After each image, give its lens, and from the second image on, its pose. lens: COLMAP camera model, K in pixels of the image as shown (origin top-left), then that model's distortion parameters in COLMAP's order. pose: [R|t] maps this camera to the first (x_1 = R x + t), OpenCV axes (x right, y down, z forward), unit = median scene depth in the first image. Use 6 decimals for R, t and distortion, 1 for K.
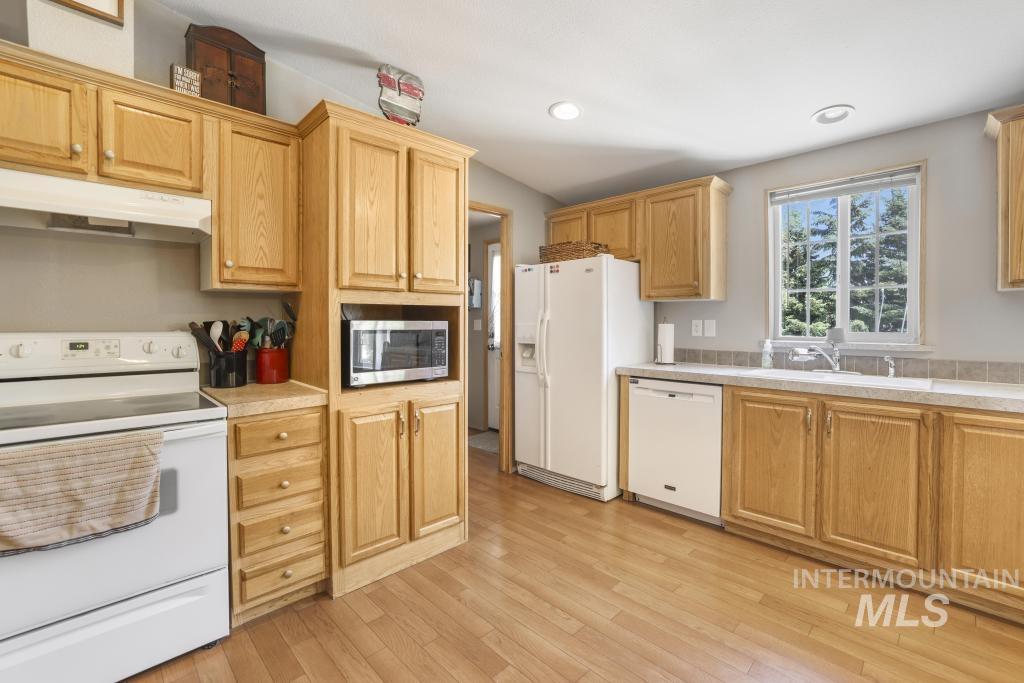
lens RADIAL K [[451.6, 0, 511.0], [0, 451.6, 332.5], [0, 0, 1]] dist [-0.029350, 0.006194]
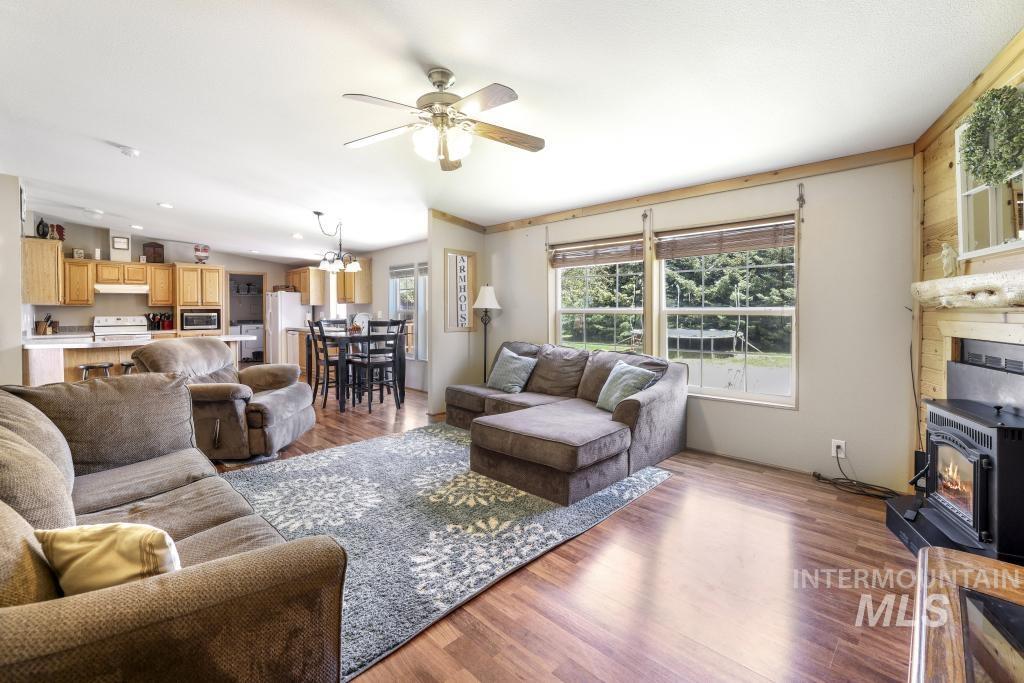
lens RADIAL K [[451.6, 0, 512.4], [0, 451.6, 315.8], [0, 0, 1]] dist [-0.029350, 0.006194]
pose [[0.999981, -0.005671, -0.002540, 2.526354], [0.005639, 0.999907, -0.012453, 0.061218], [0.002610, 0.012438, 0.999919, -2.906580]]
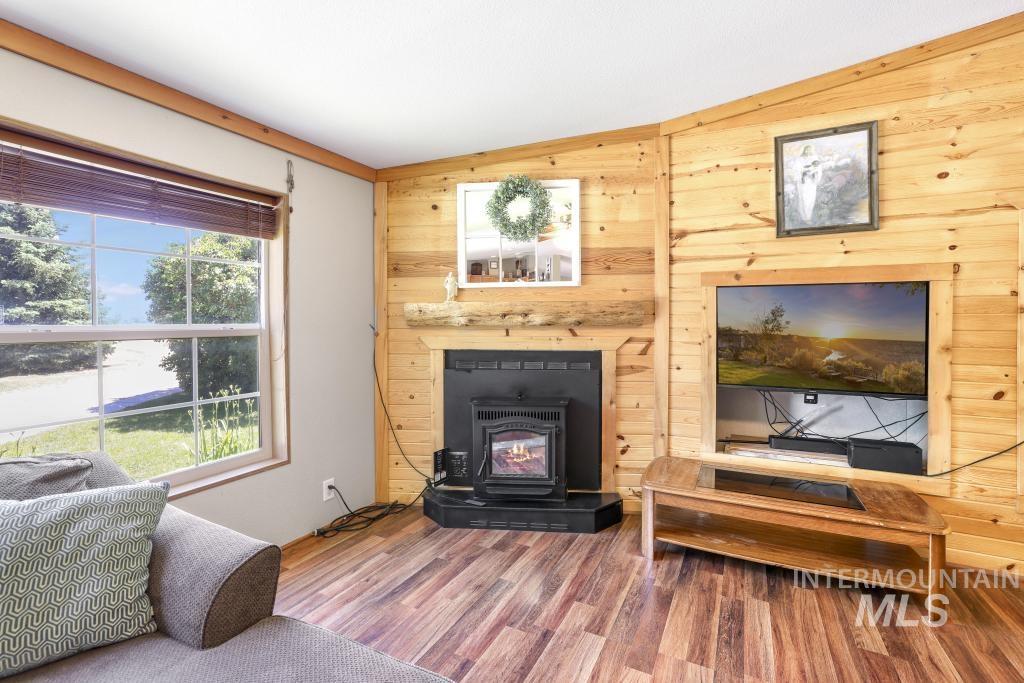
lens RADIAL K [[463.9, 0, 490.8], [0, 463.9, 325.1], [0, 0, 1]] dist [-0.029153, 0.008795]
pose [[-0.294196, -0.010032, 0.955693, 2.249686], [0.025576, 0.999504, 0.018365, 0.014984], [-0.955403, 0.029846, -0.293793, -1.631115]]
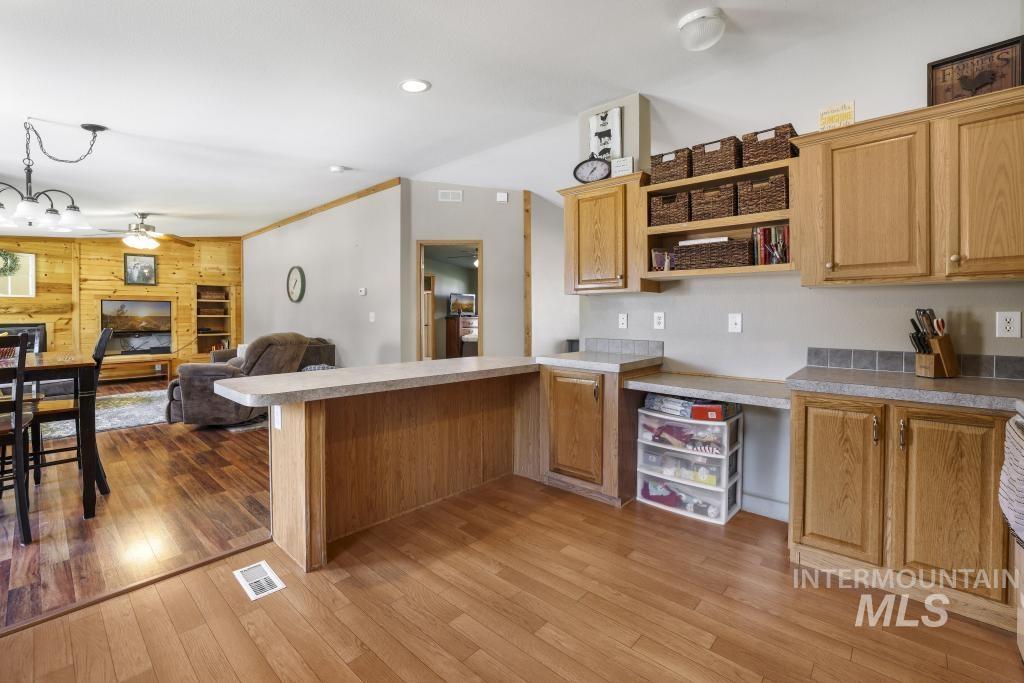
lens RADIAL K [[435.7, 0, 512.7], [0, 435.7, 315.4], [0, 0, 1]] dist [-0.020330, 0.007573]
pose [[-0.997375, 0.001469, -0.072401, 0.153434], [-0.000614, 0.999587, 0.028748, -0.028982], [0.072413, 0.028717, -0.996961, 1.194703]]
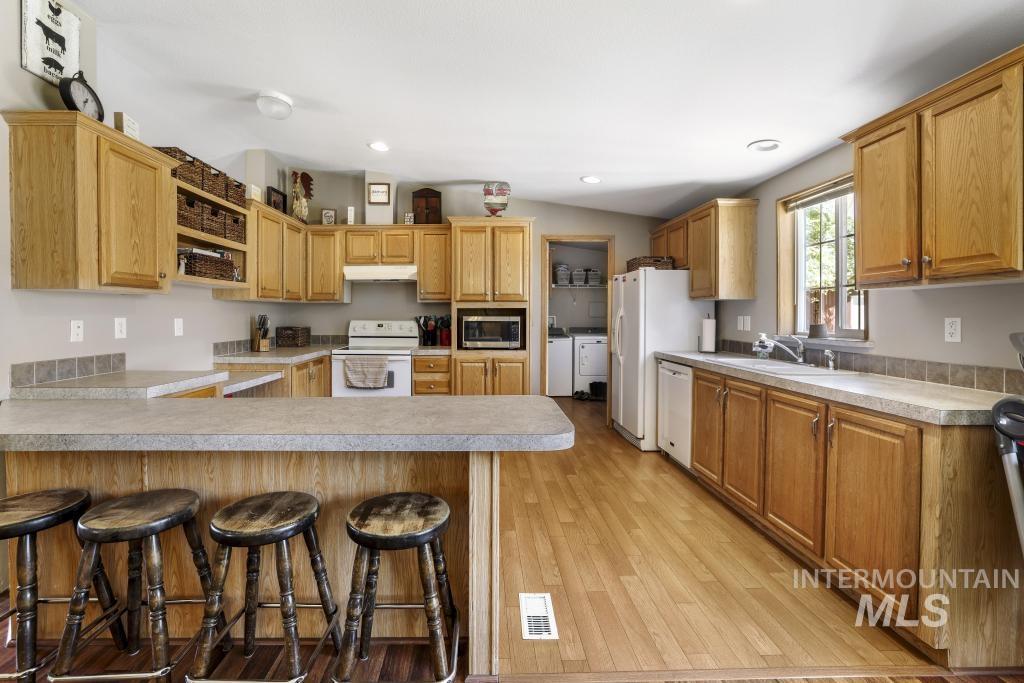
lens RADIAL K [[486.4, 0, 471.3], [0, 486.4, 319.0], [0, 0, 1]] dist [-0.002821, 0.002492]
pose [[0.703044, 0.008428, -0.711097, 1.229100], [-0.016824, 0.999847, -0.004784, -0.003292], [0.710948, 0.015327, 0.703078, -0.548007]]
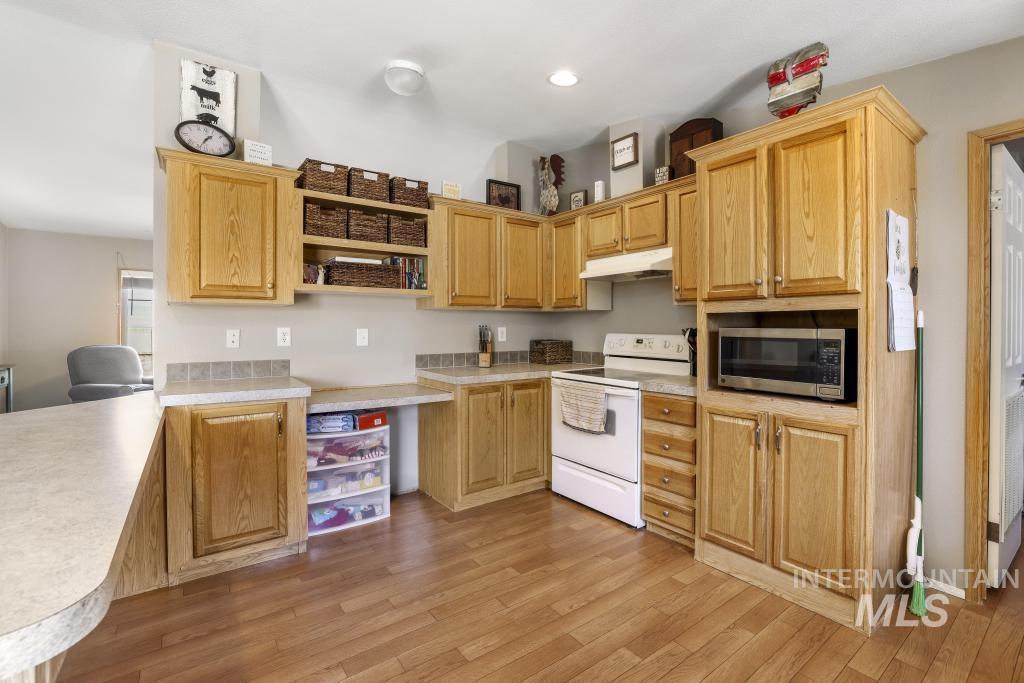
lens RADIAL K [[451.6, 0, 491.5], [0, 451.6, 325.8], [0, 0, 1]] dist [-0.029350, 0.006194]
pose [[-0.176069, -0.000874, -0.984378, 0.812289], [-0.022592, 0.999740, 0.003153, -0.021569], [0.984119, 0.022794, -0.176043, 0.606071]]
